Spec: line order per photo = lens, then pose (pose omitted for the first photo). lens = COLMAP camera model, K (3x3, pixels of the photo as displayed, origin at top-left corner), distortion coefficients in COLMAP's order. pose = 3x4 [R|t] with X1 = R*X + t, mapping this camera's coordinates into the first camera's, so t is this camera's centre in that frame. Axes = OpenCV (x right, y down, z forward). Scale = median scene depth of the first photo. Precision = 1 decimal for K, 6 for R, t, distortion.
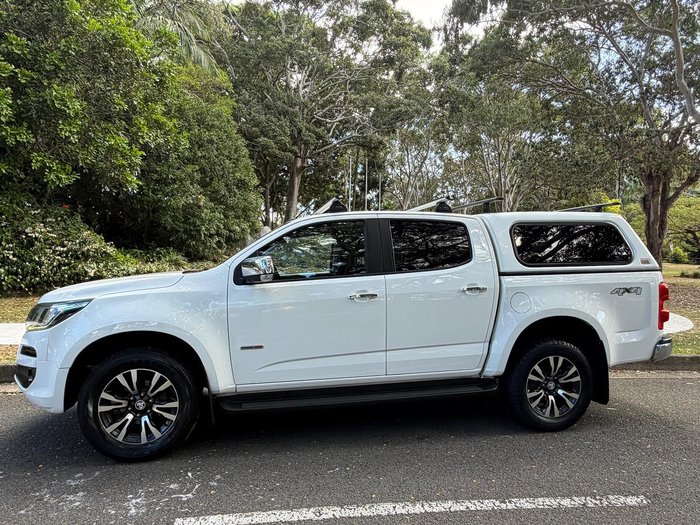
lens RADIAL K [[467.6, 0, 348.7], [0, 467.6, 267.3], [0, 0, 1]] dist [0.002796, -0.000491]
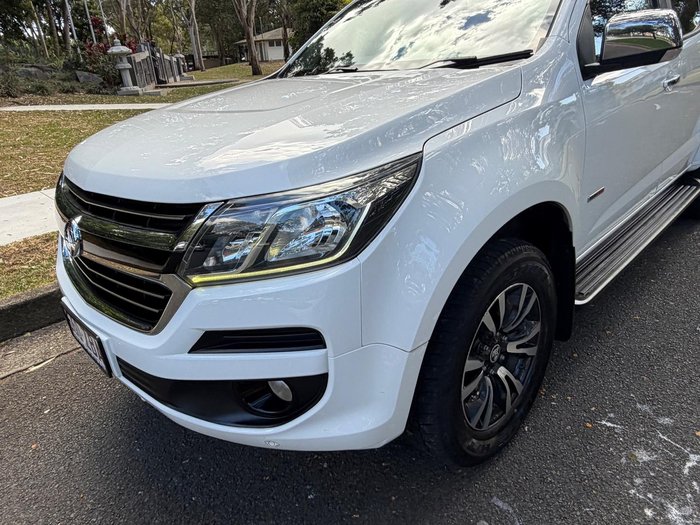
lens RADIAL K [[467.6, 0, 348.7], [0, 467.6, 267.3], [0, 0, 1]] dist [0.002796, -0.000491]
pose [[0.846145, -0.279982, 0.453485, -0.822070], [0.090112, 0.913799, 0.396043, 0.002637], [-0.525279, -0.294246, 0.798437, 0.758559]]
